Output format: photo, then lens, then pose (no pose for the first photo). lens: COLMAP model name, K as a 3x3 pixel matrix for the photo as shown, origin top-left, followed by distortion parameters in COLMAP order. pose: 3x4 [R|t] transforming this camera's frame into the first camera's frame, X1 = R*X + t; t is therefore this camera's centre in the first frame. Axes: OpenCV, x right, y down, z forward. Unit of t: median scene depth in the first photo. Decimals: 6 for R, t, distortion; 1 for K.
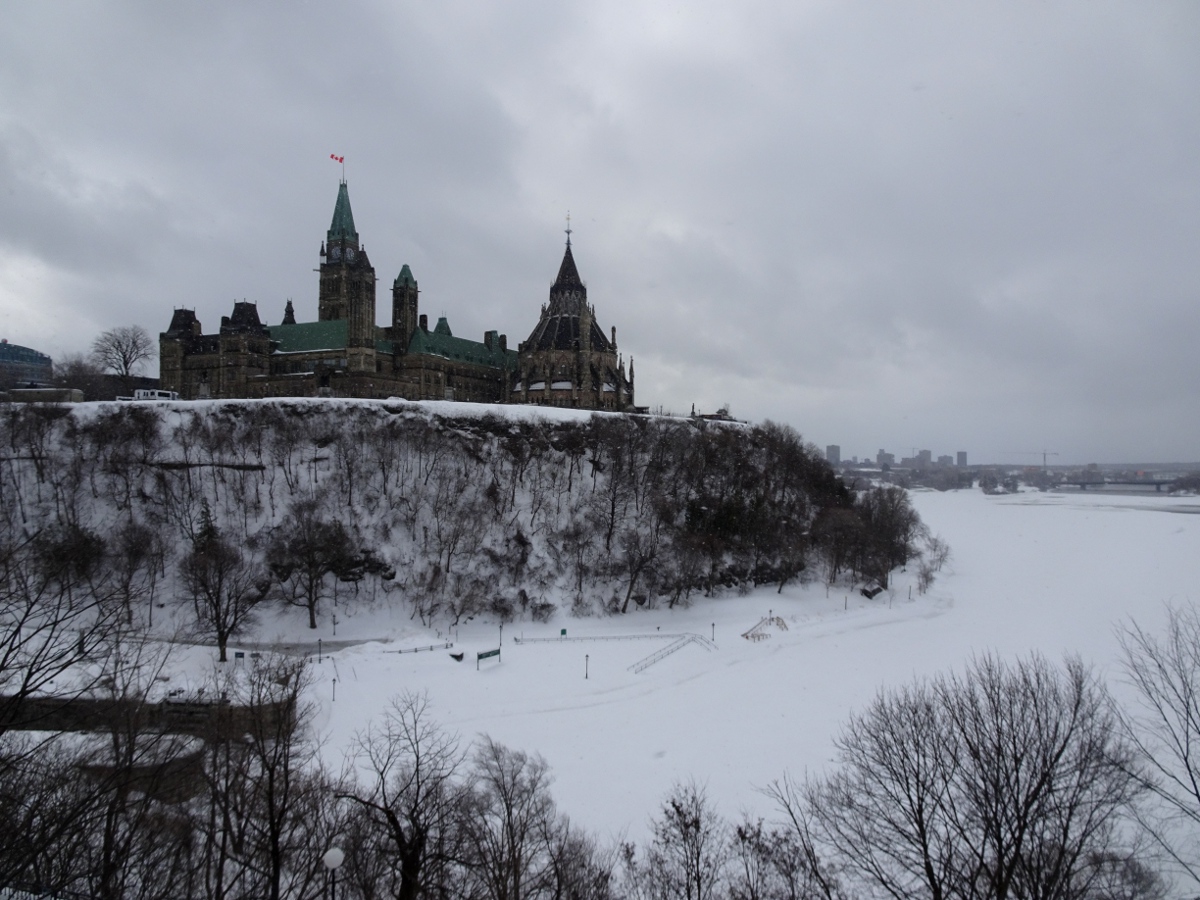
lens RADIAL K [[849.1, 0, 600.0], [0, 849.1, 450.0], [0, 0, 1]] dist [0.039784, -0.000771]
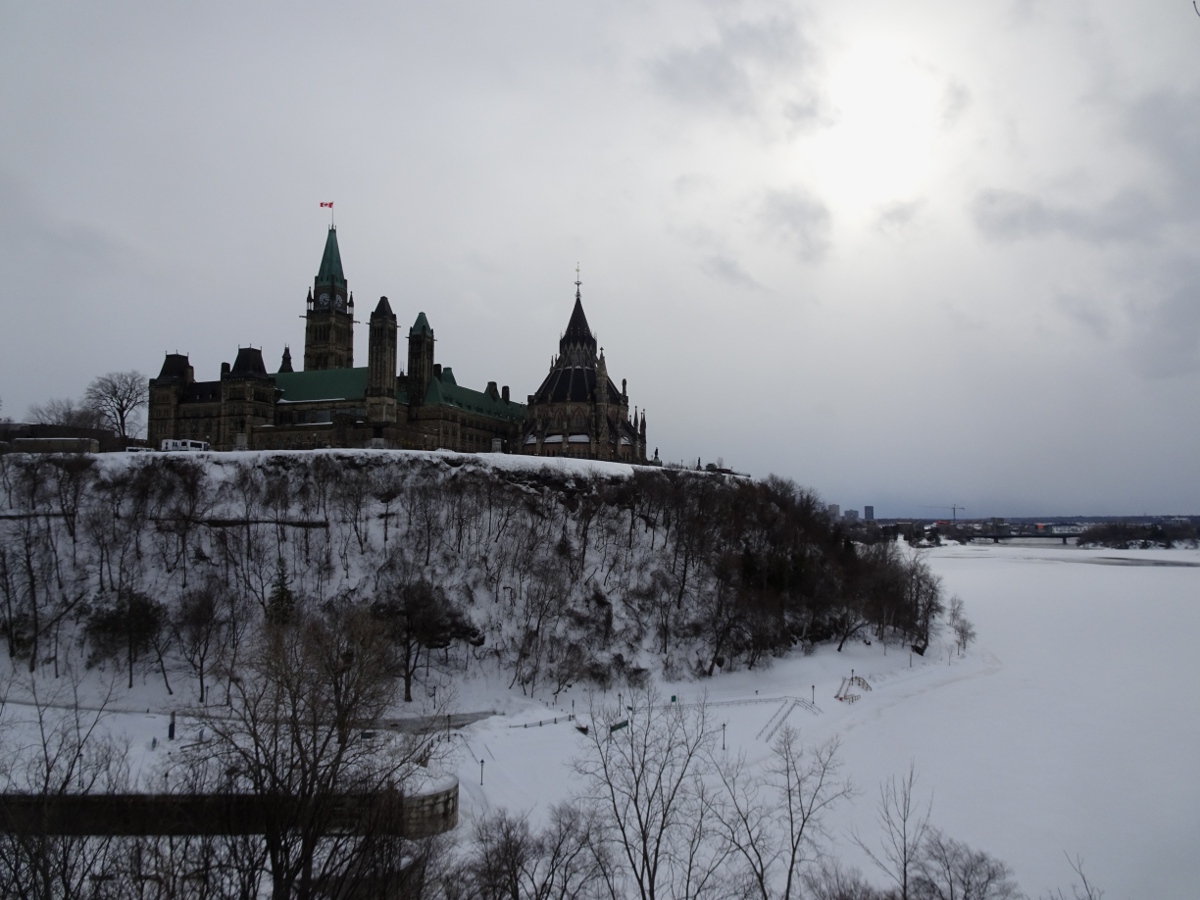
lens RADIAL K [[849.1, 0, 600.0], [0, 849.1, 450.0], [0, 0, 1]] dist [0.039784, -0.000771]
pose [[0.993733, 0.006309, 0.111599, -0.186885], [0.000887, 0.997929, -0.064312, -0.000113], [-0.111773, 0.064008, 0.991670, 0.045950]]
